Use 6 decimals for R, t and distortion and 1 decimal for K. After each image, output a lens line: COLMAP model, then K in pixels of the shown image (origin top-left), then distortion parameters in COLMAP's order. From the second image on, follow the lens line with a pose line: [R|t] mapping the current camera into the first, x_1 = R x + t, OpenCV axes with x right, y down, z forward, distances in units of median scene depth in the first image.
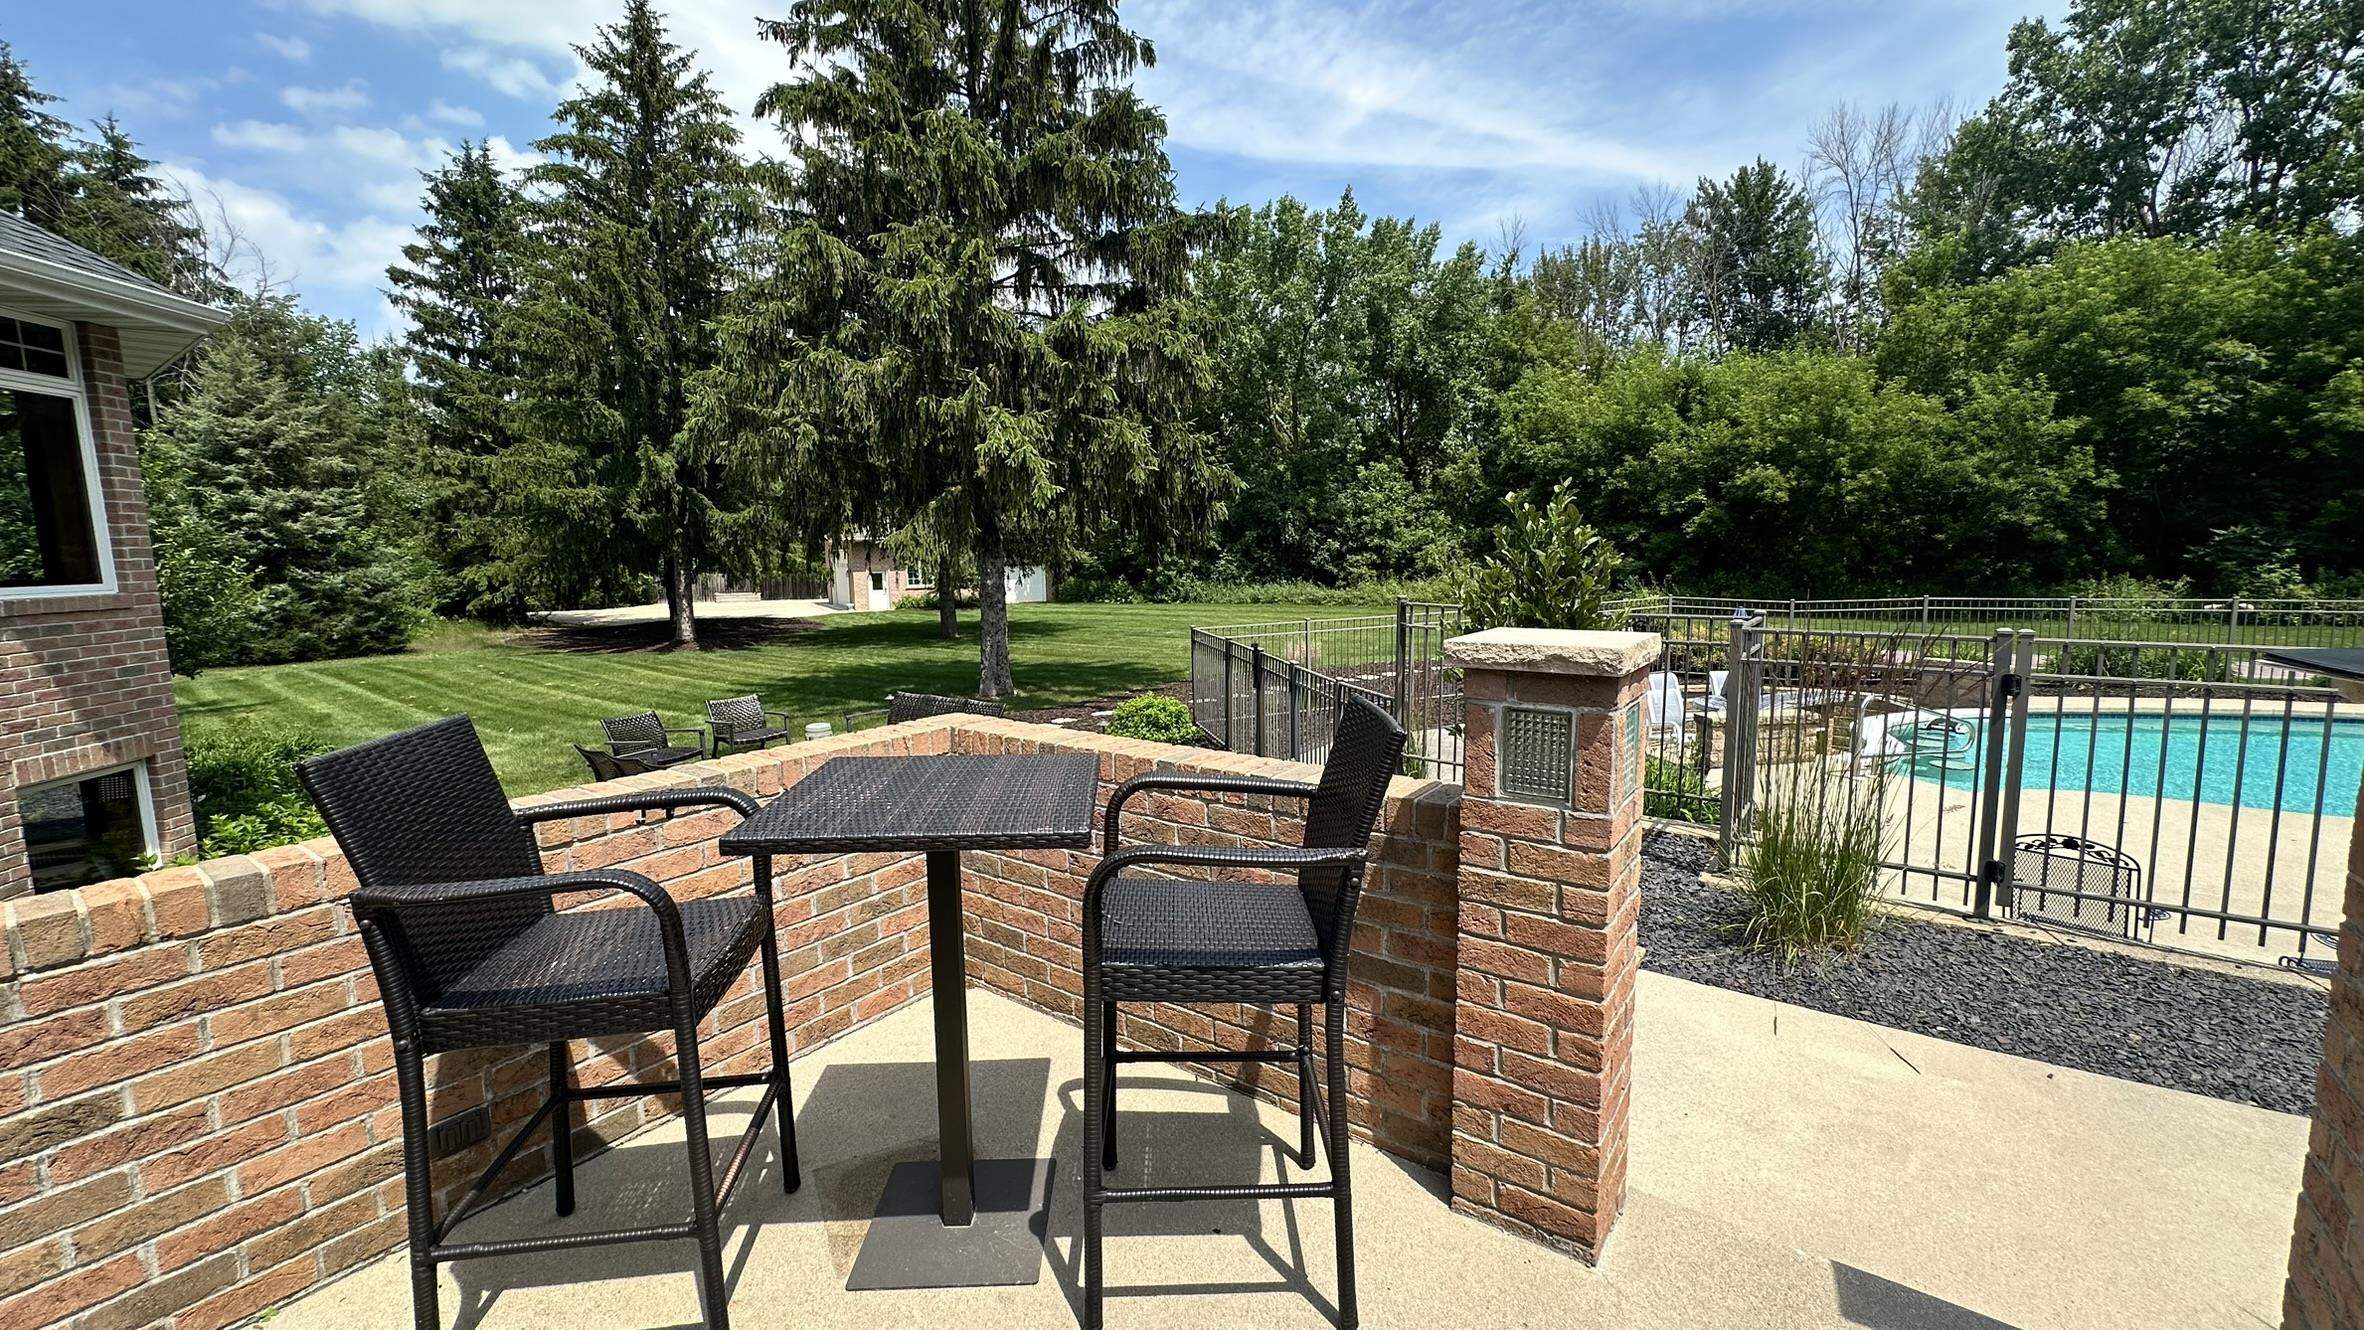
lens RADIAL K [[957.5, 0, 1177.9], [0, 957.5, 669.8], [0, 0, 1]] dist [0.002287, -0.000085]
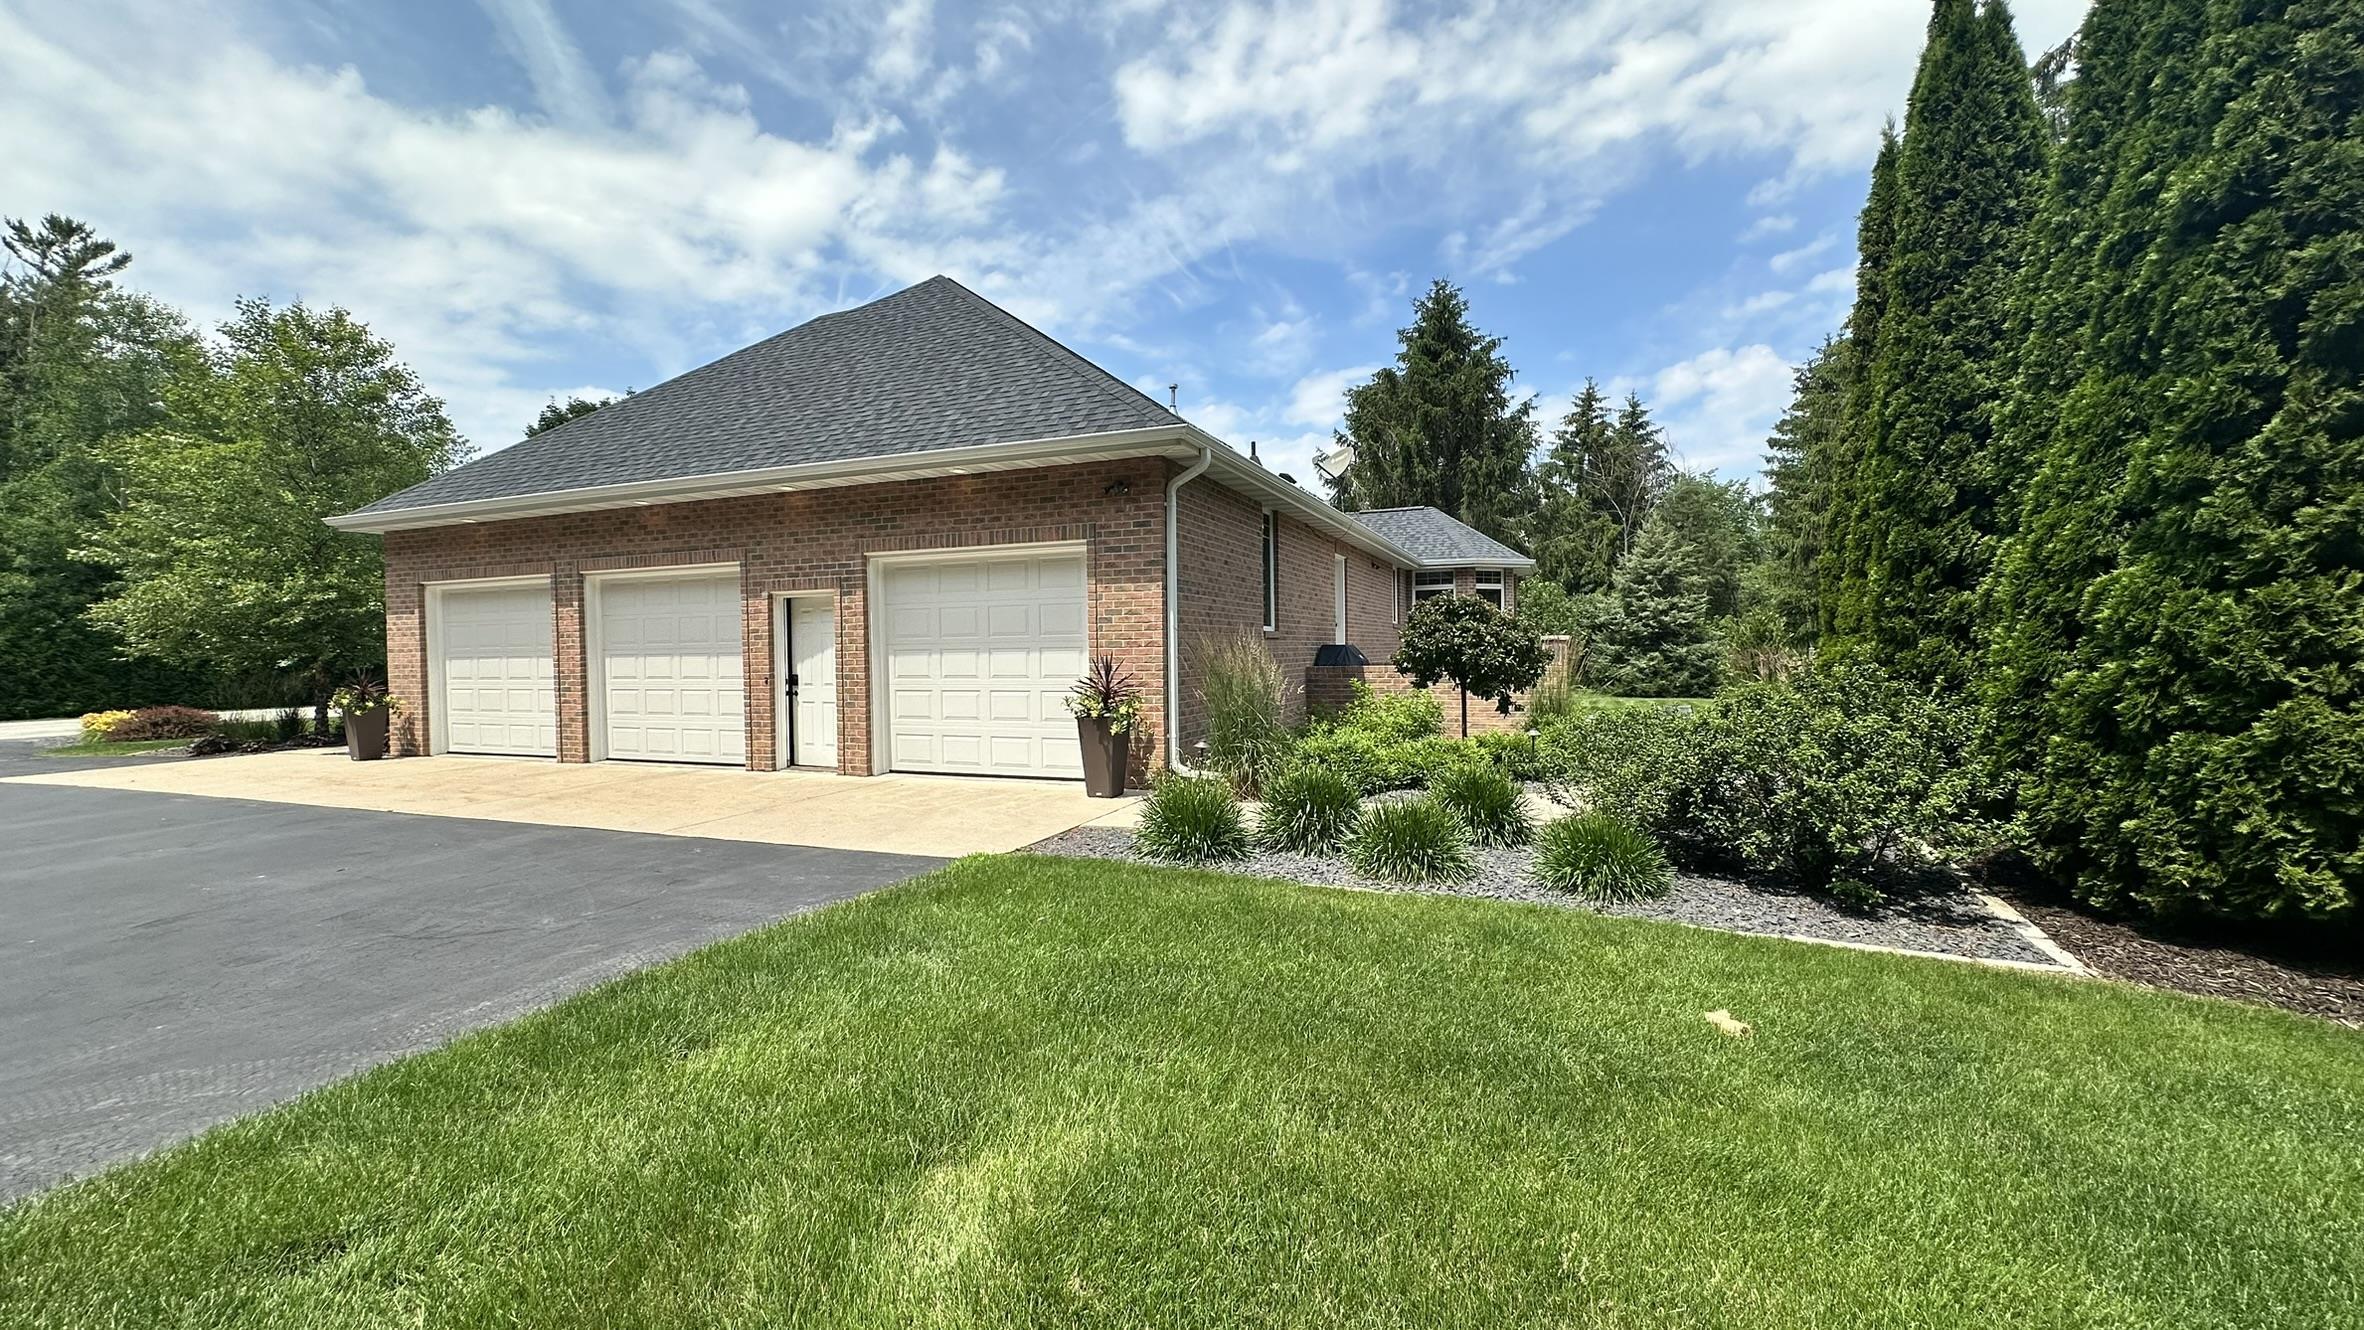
lens RADIAL K [[957.5, 0, 1185.0], [0, 957.5, 670.3], [0, 0, 1]] dist [0.002287, -0.000085]
pose [[0.264926, 0.035675, -0.963609, 0.489098], [-0.119712, 0.992801, 0.003843, 0.036606], [0.956809, 0.114337, 0.267289, -0.260740]]
